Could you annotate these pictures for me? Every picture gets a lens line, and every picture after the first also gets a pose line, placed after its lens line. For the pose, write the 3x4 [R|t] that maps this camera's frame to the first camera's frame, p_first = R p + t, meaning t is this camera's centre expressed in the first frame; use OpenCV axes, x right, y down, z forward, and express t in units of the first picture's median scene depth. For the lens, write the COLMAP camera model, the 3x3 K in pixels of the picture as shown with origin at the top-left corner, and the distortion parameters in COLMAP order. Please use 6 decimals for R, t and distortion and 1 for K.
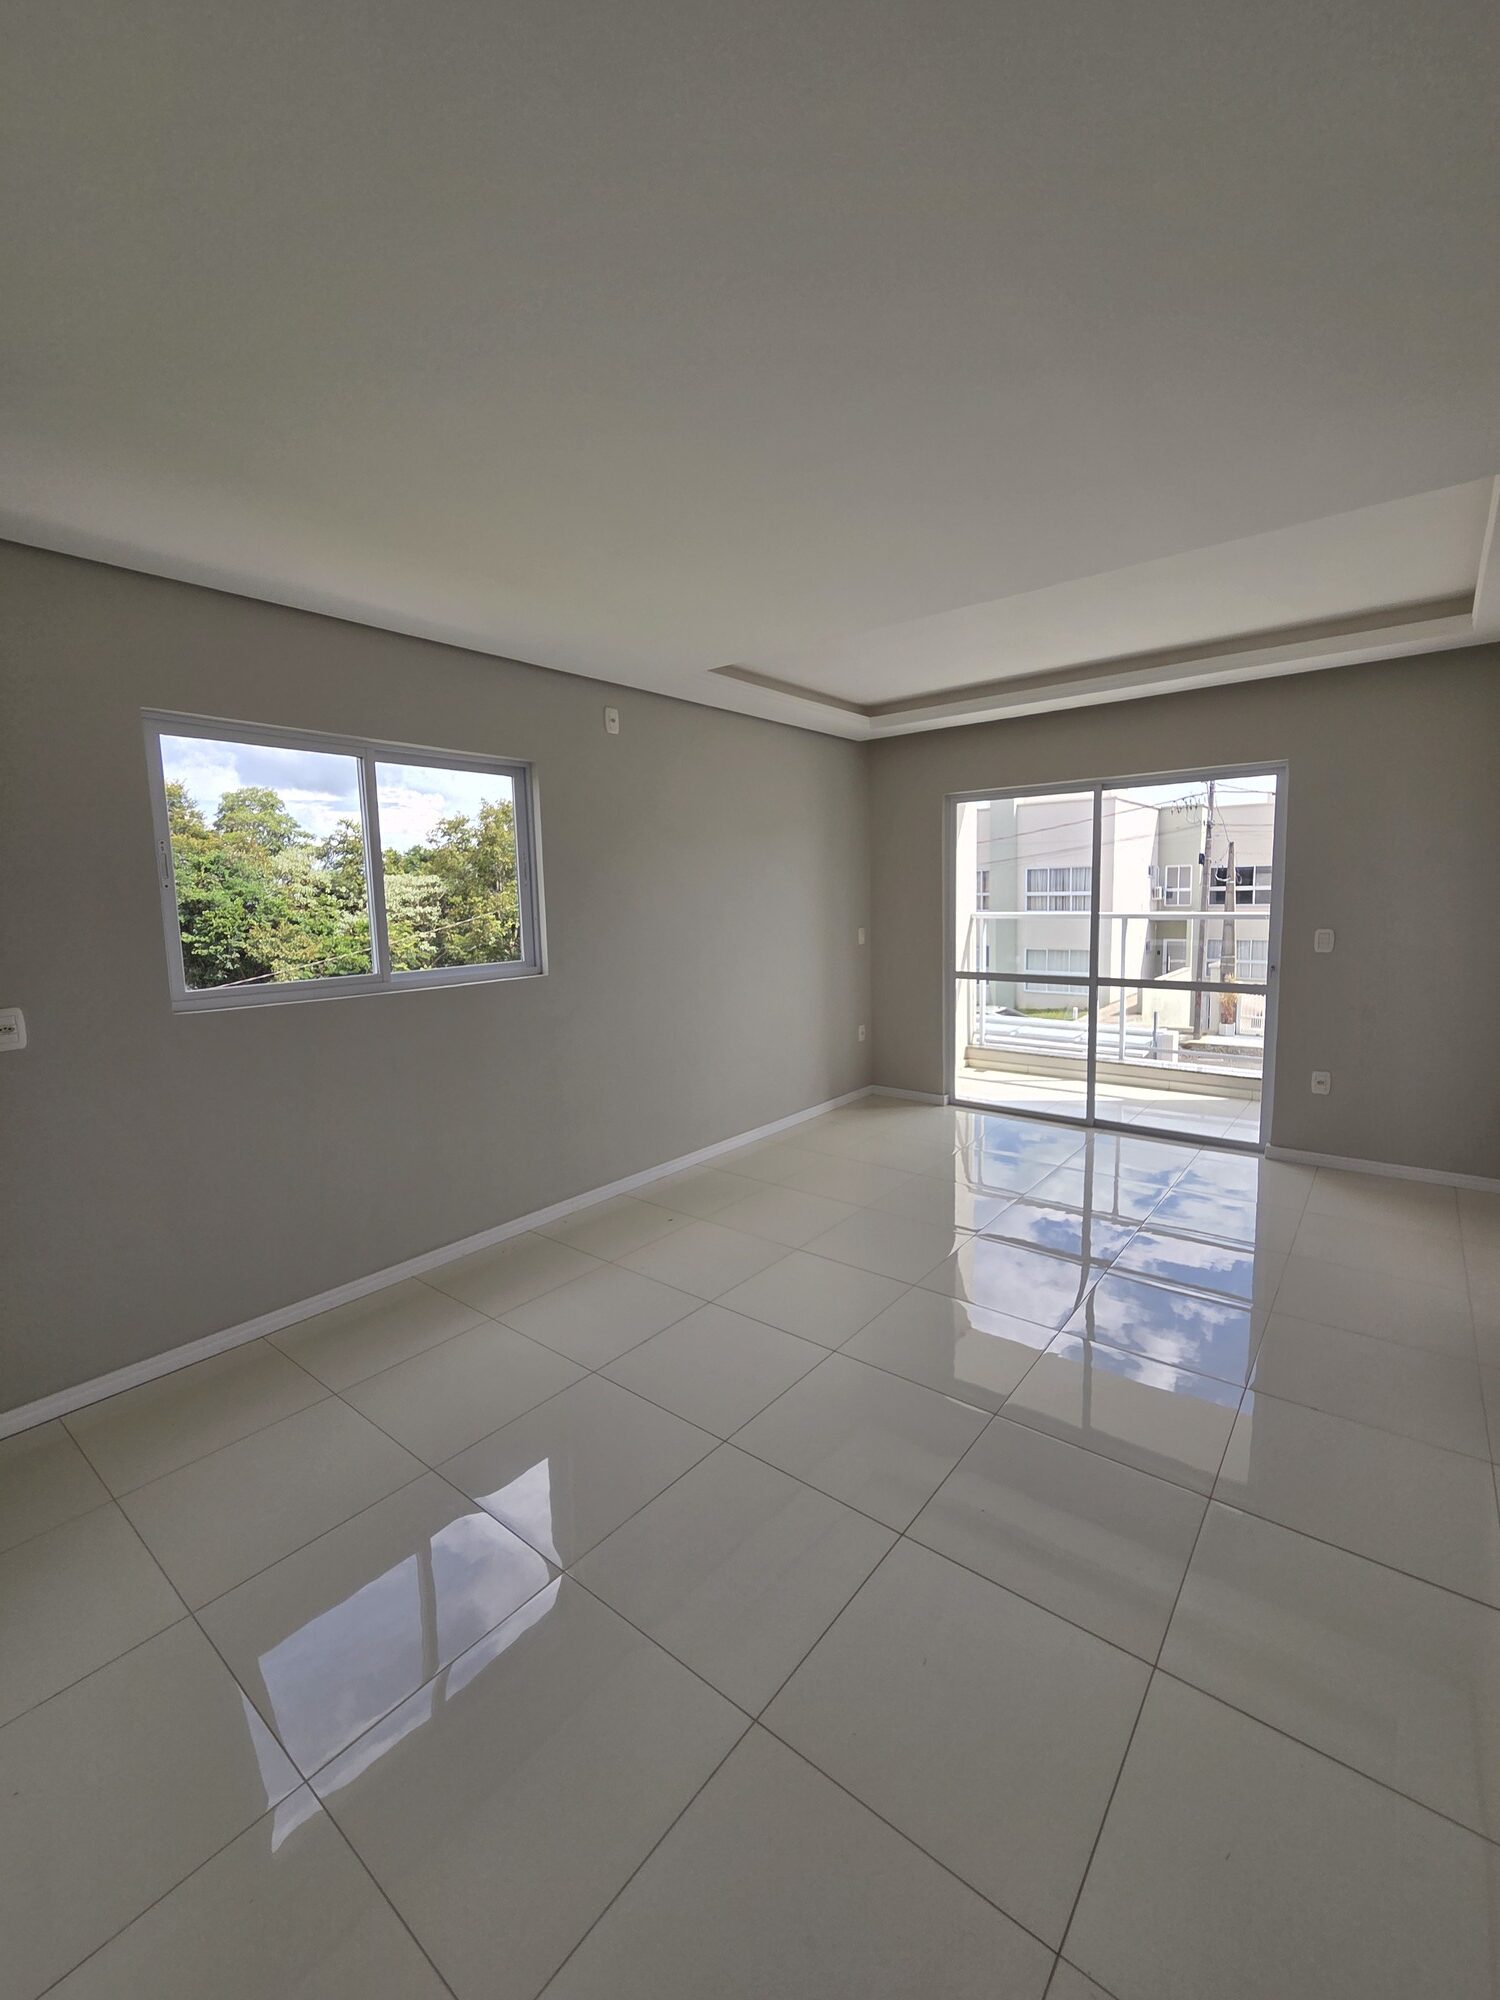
lens RADIAL K [[813.1, 0, 771.4], [0, 813.1, 993.2], [0, 0, 1]] dist [0.003097, 0.000188]
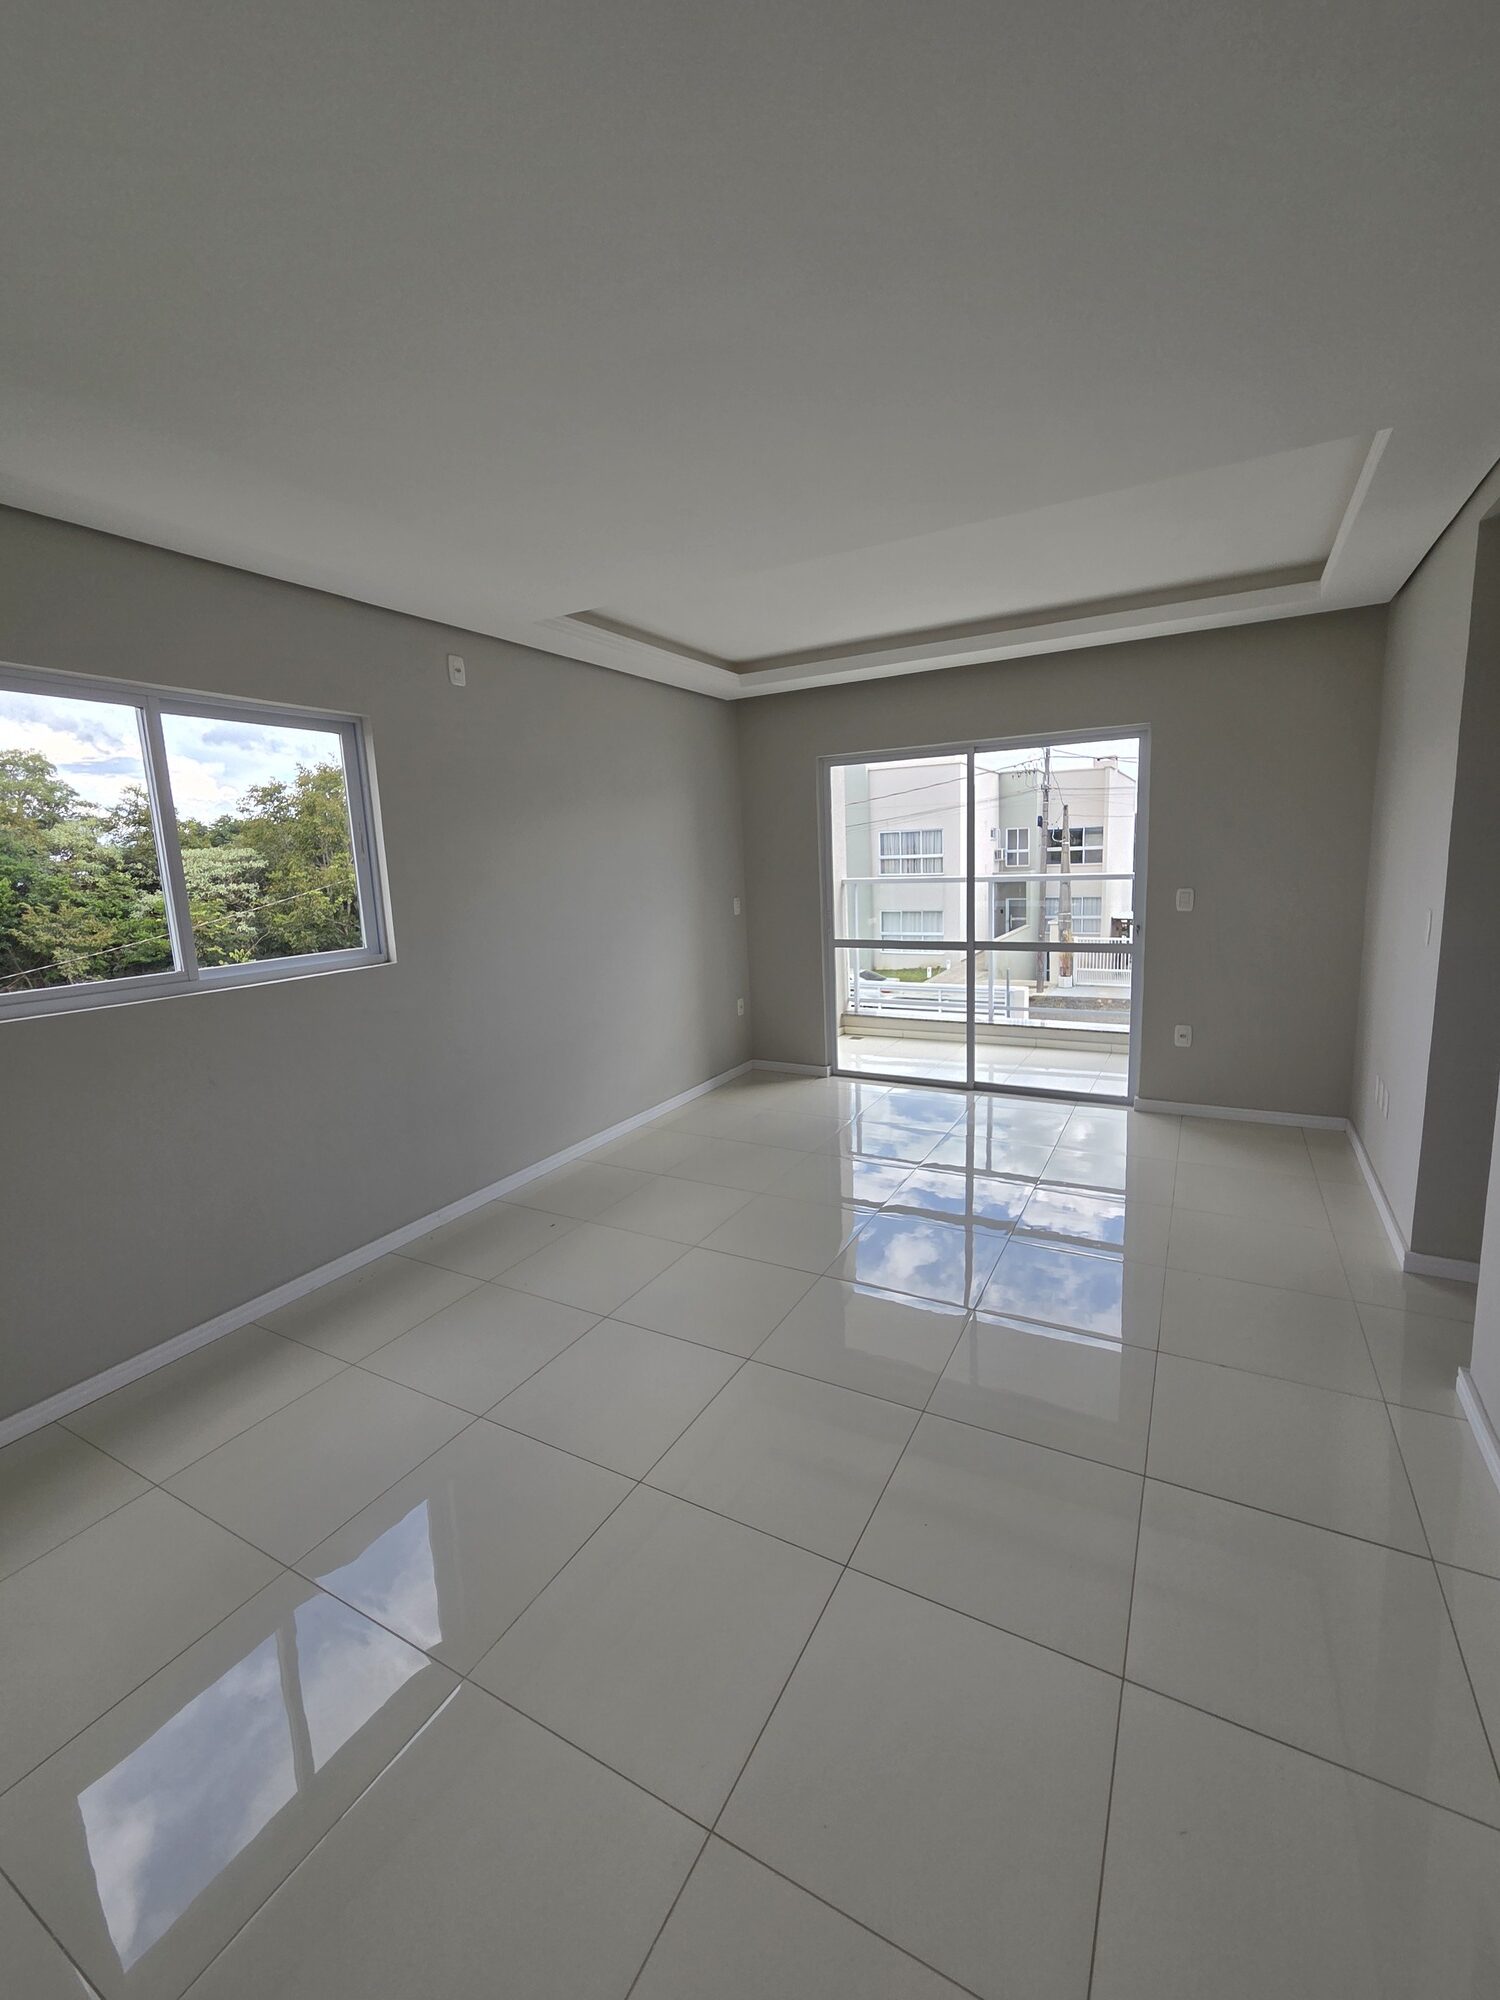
lens RADIAL K [[816.9, 0, 763.8], [0, 816.9, 990.5], [0, 0, 1]] dist [0.000448, 0.000081]
pose [[0.986021, -0.043756, 0.160774, -0.014099], [0.037897, 0.998507, 0.039327, -0.006445], [-0.162255, -0.032684, 0.986207, 0.034756]]
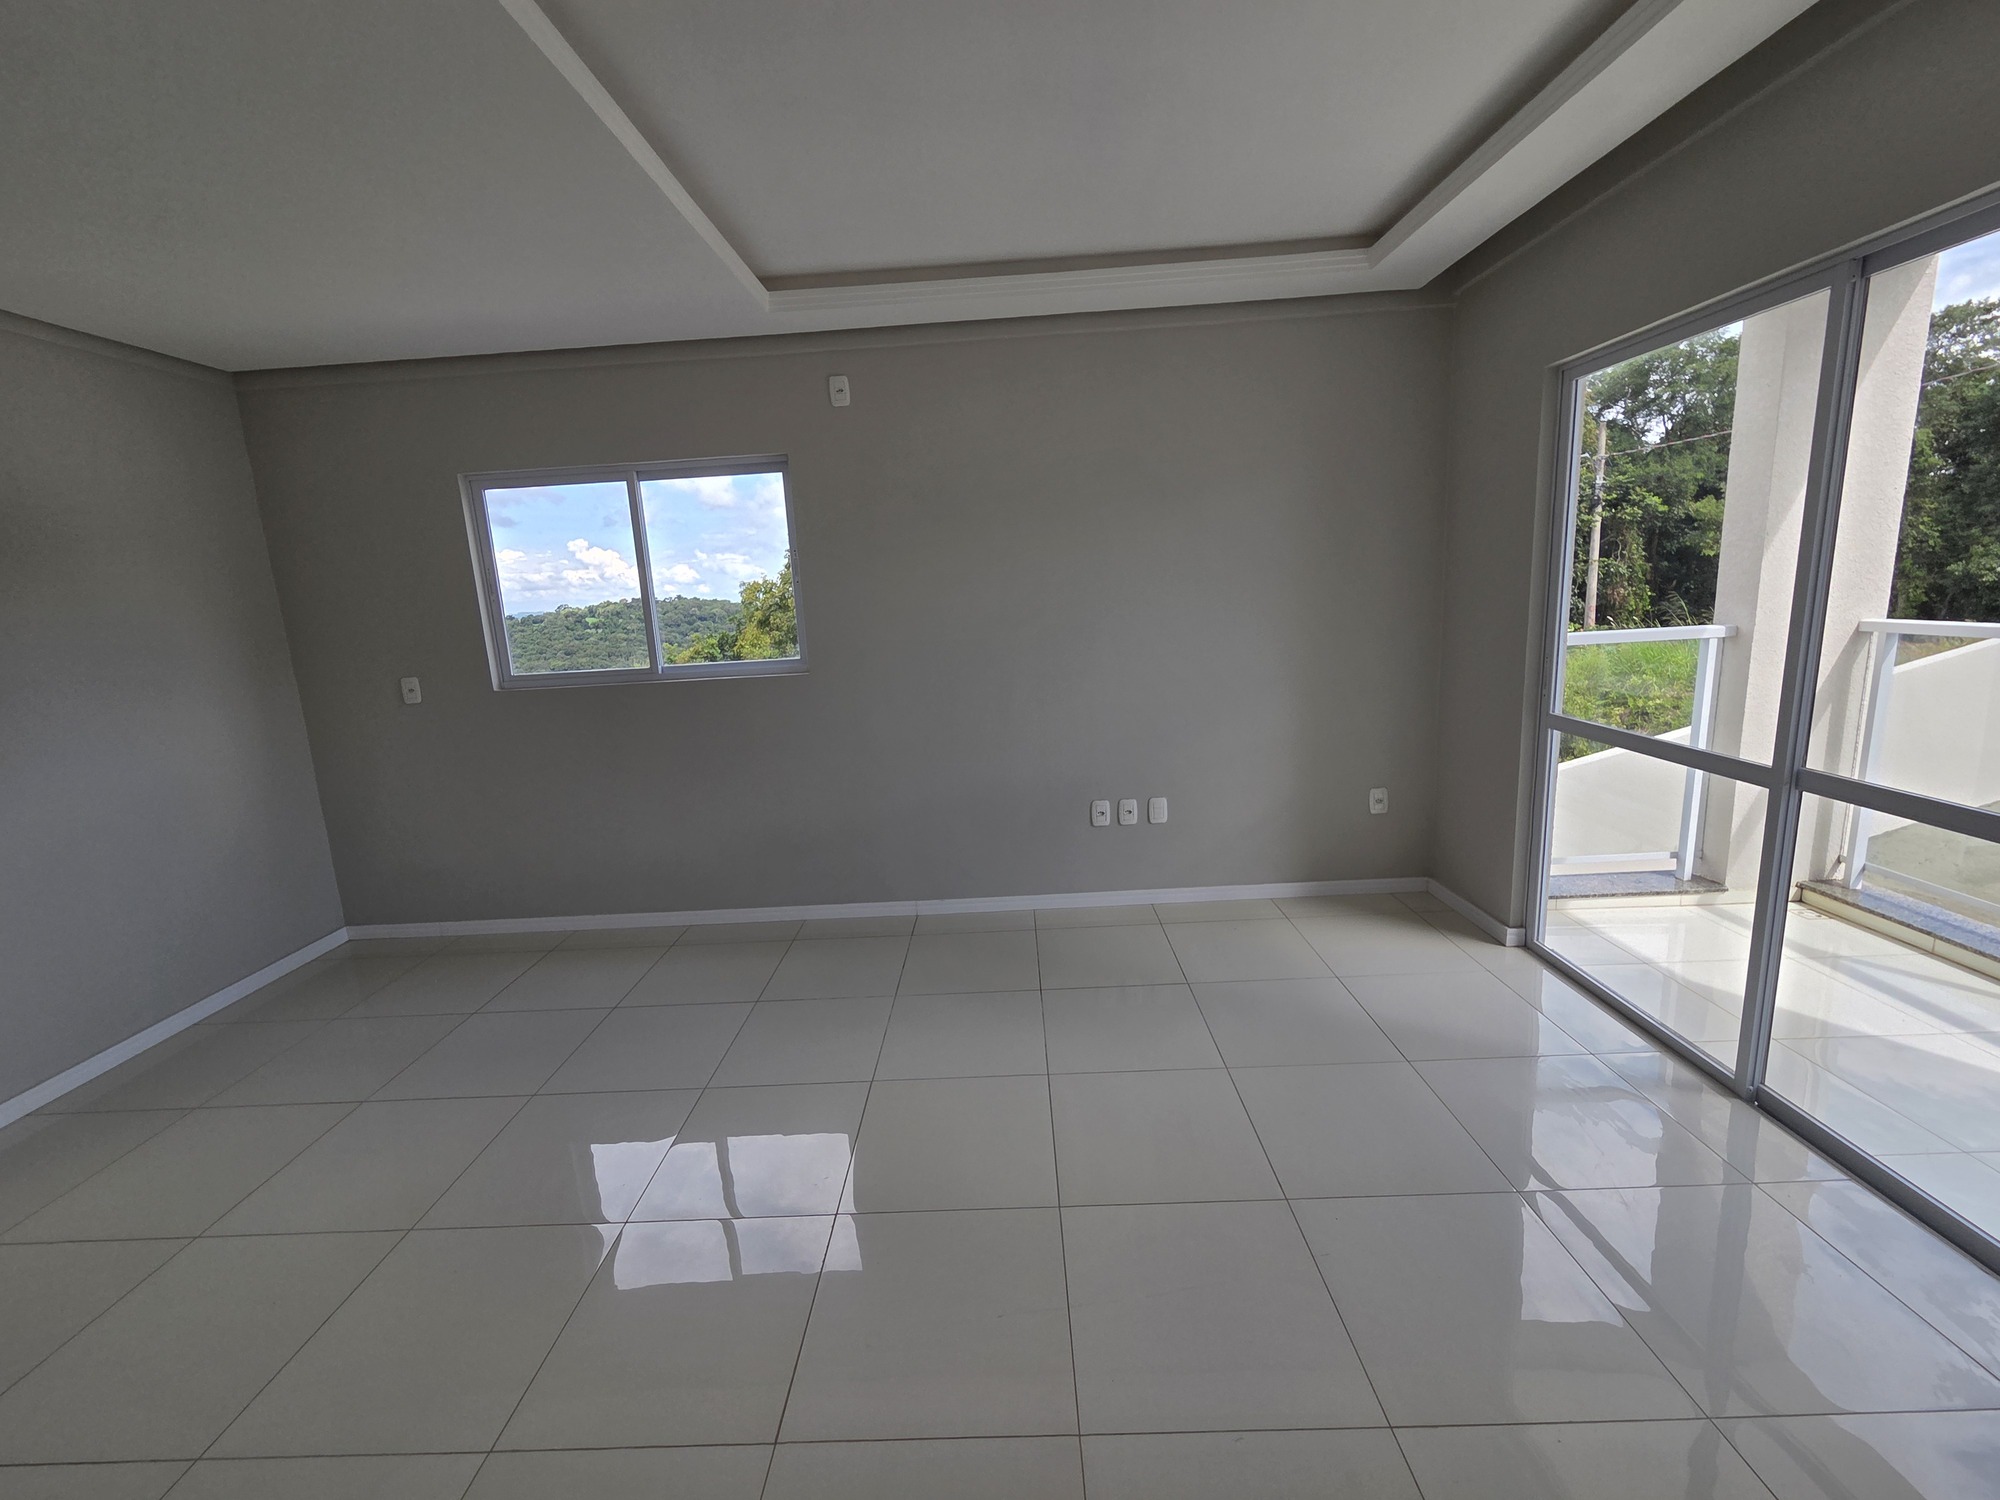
lens RADIAL K [[813.1, 0, 992.8], [0, 813.1, 748.1], [0, 0, 1]] dist [0.003097, 0.000188]
pose [[0.599431, 0.146195, -0.786962, 0.349565], [-0.055164, 0.988386, 0.141595, -0.047939], [0.798523, -0.041464, 0.600534, 0.319202]]
